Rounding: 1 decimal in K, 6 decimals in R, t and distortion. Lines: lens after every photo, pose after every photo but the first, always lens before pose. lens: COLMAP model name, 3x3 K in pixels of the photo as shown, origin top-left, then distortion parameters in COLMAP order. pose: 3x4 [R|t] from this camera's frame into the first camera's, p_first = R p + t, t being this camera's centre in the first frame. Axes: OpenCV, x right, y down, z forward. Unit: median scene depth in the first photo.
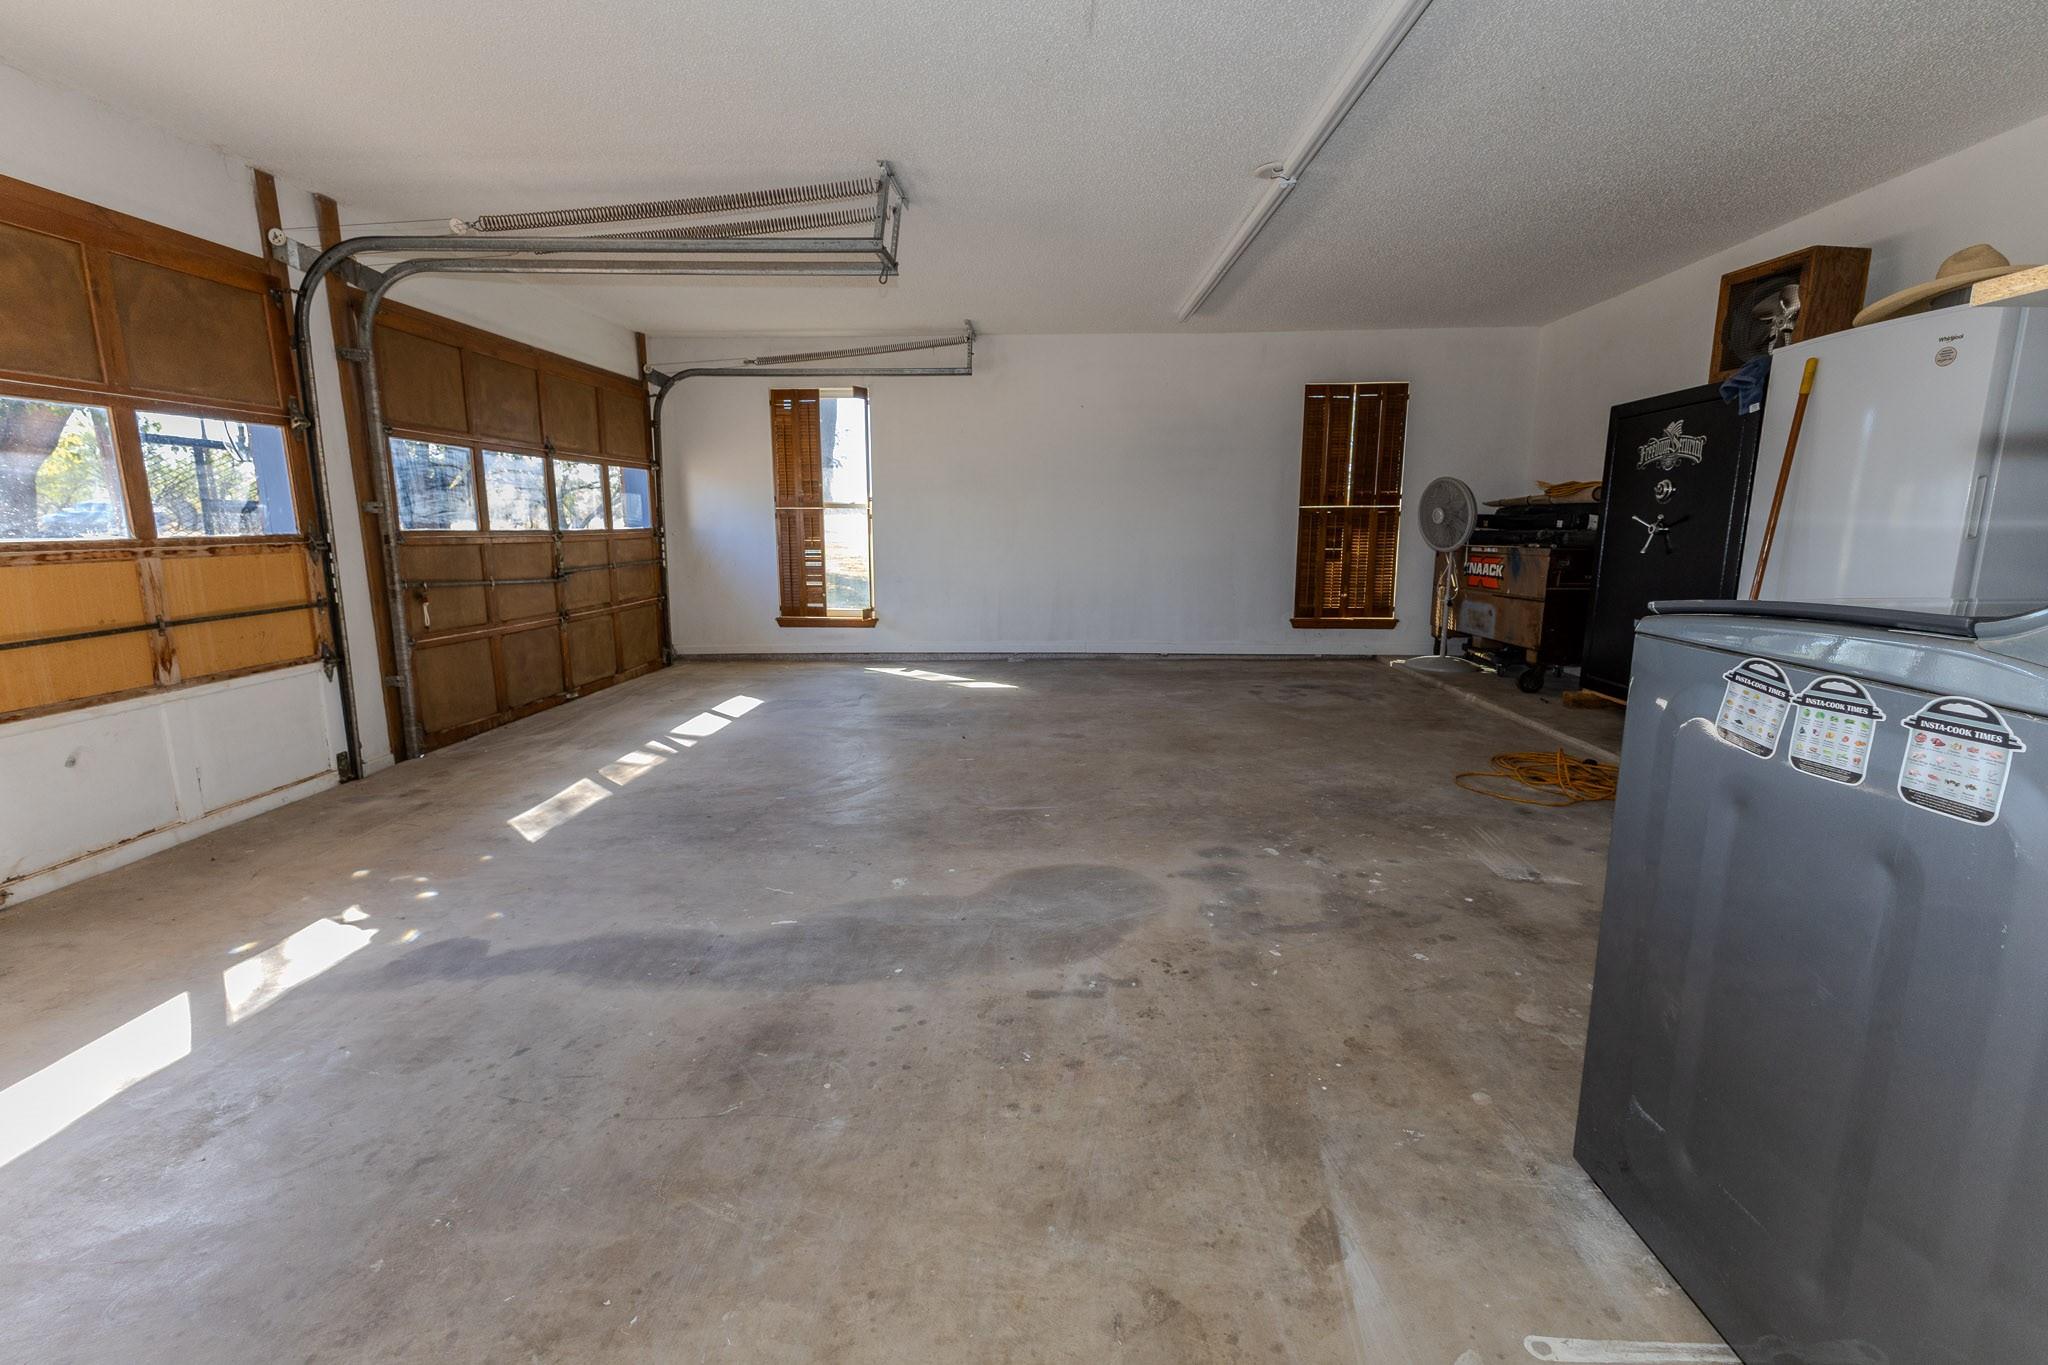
lens RADIAL K [[862.7, 0, 1018.0], [0, 862.7, 672.3], [0, 0, 1]] dist [0.011018, -0.004263]
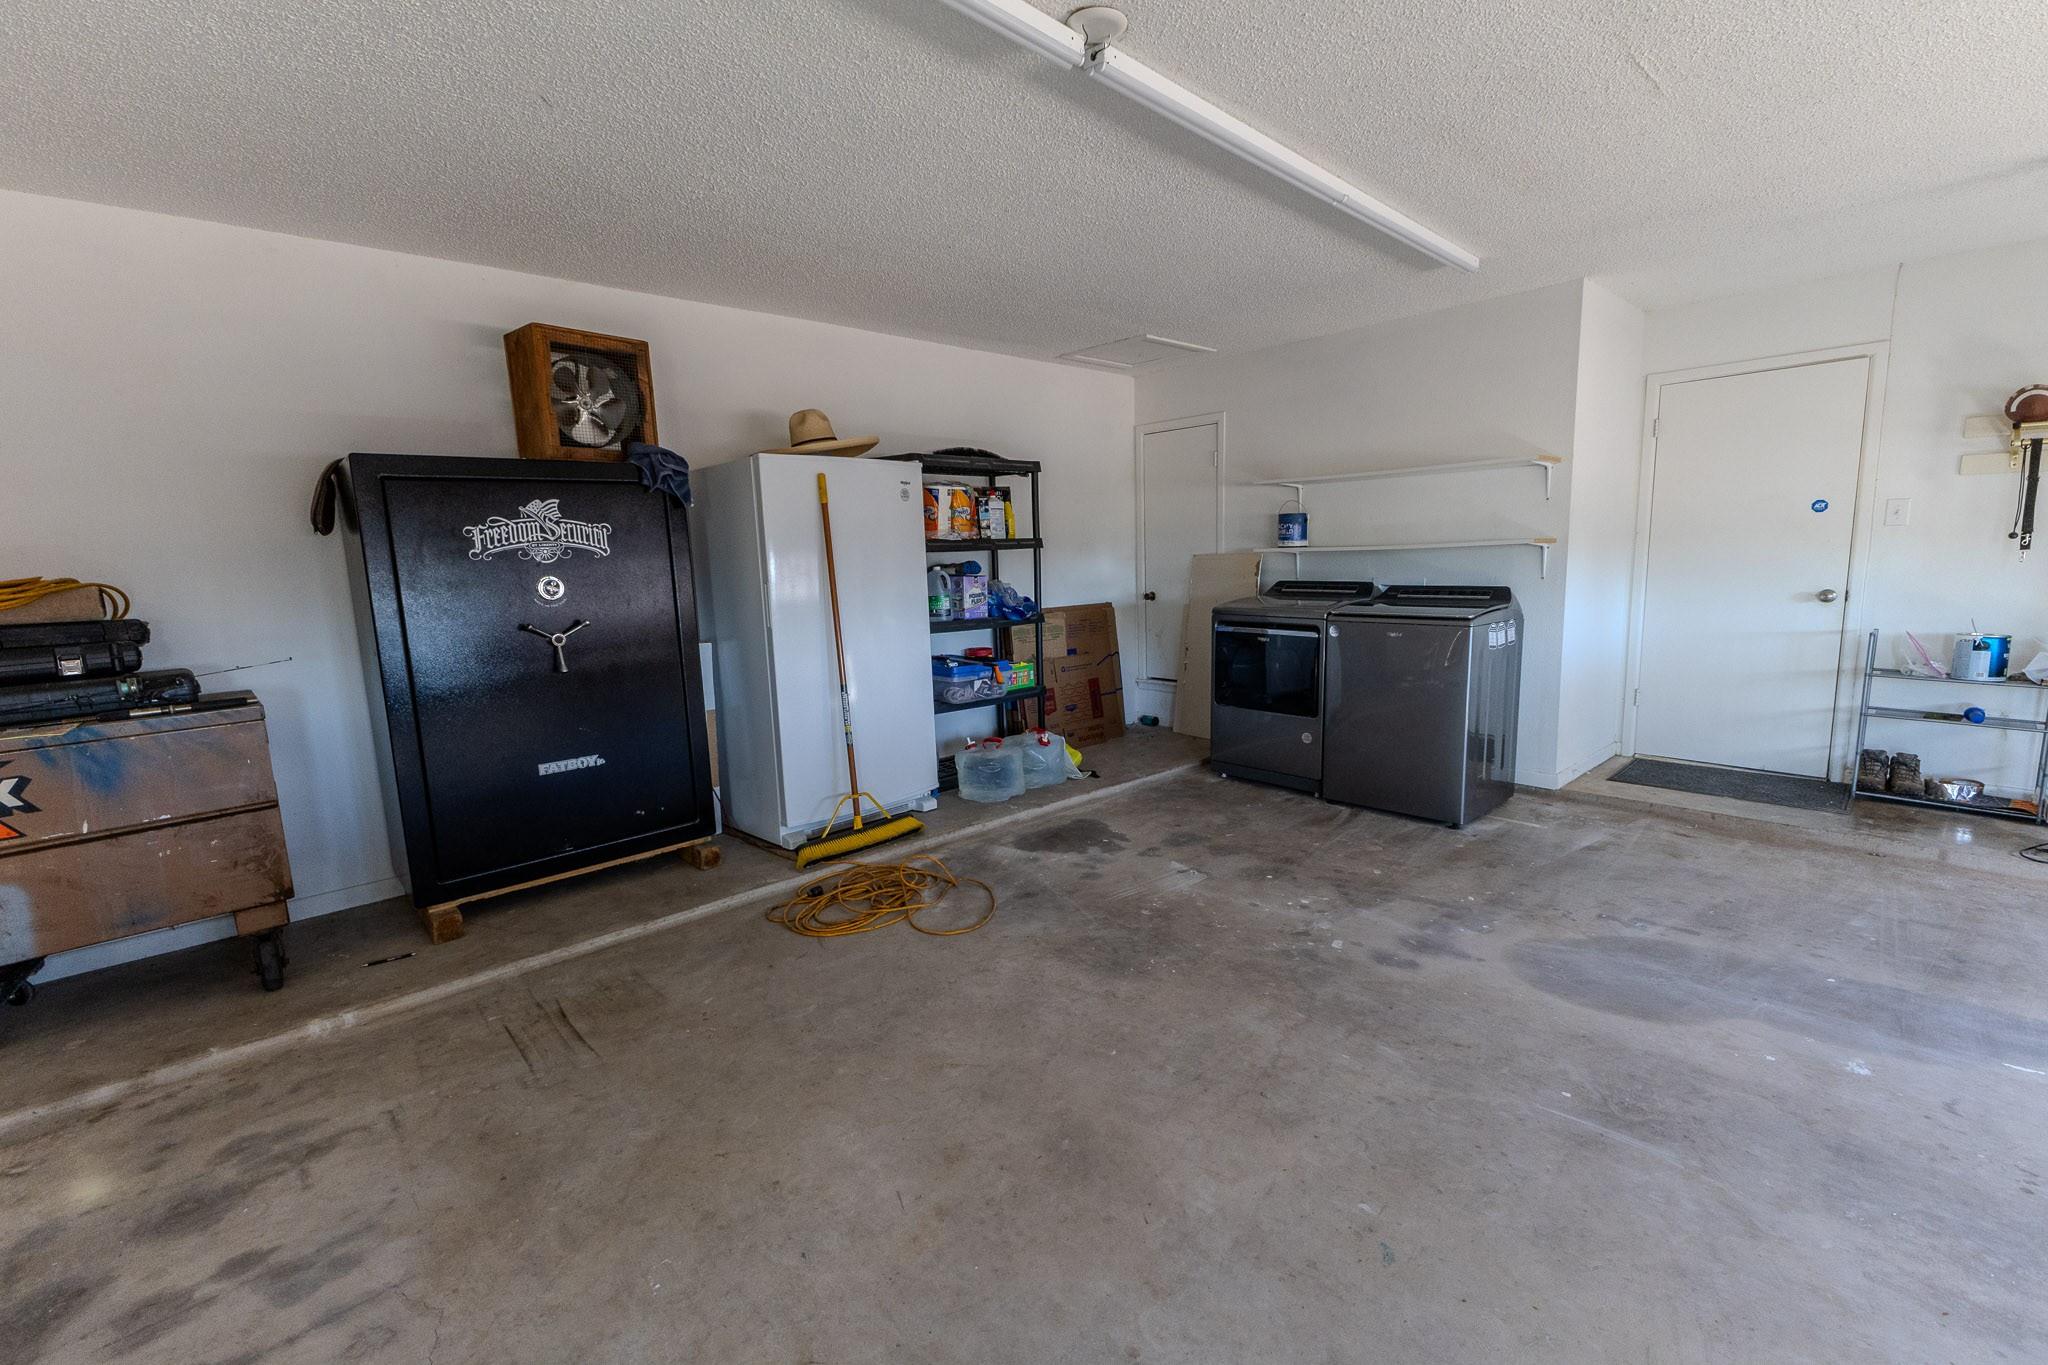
lens RADIAL K [[870.4, 0, 1024.0], [0, 870.4, 682.5], [0, 0, 1]] dist [0.001105, -0.006592]
pose [[-0.708264, -0.068628, 0.702604, -0.127872], [0.160001, 0.953758, 0.254450, -0.395861], [-0.687577, 0.292635, -0.664532, 1.900564]]
